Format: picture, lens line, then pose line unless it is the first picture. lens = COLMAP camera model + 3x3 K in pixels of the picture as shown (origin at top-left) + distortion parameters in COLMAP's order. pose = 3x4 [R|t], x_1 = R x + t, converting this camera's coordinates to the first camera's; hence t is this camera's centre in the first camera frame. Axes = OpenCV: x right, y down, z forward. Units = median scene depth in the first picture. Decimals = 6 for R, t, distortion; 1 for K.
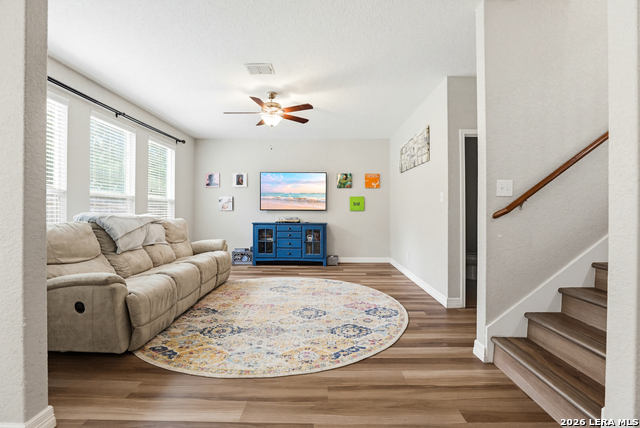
lens RADIAL K [[295.4, 0, 321.5], [0, 295.4, 212.6], [0, 0, 1]] dist [-0.027717, 0.004913]
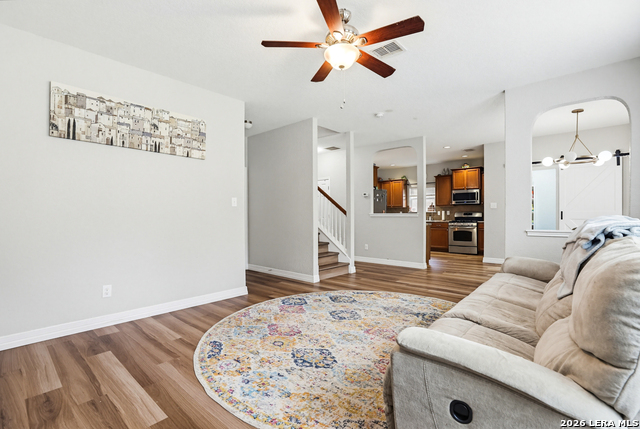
lens RADIAL K [[295.4, 0, 321.8], [0, 295.4, 215.2], [0, 0, 1]] dist [-0.027717, 0.004913]
pose [[-0.755153, 0.001161, 0.655548, -0.600309], [0.002548, 0.999996, 0.001165, -0.004750], [-0.655544, 0.002550, -0.755153, 1.685101]]
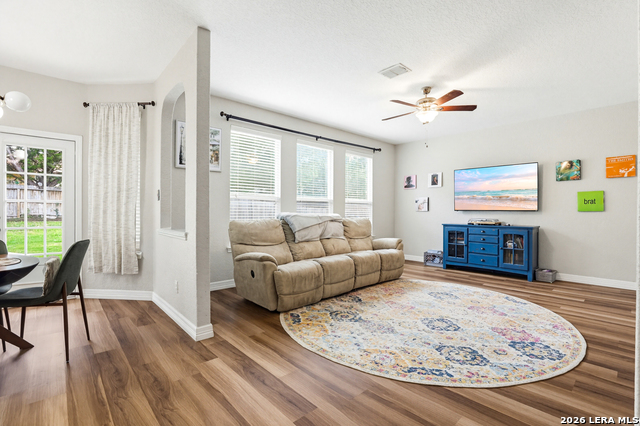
lens RADIAL K [[295.4, 0, 329.0], [0, 295.4, 214.9], [0, 0, 1]] dist [-0.027717, 0.004913]
pose [[0.695301, 0.007520, -0.718679, 0.338986], [-0.003529, 0.999969, 0.007049, 0.000384], [0.718710, -0.002364, 0.695306, 0.121414]]
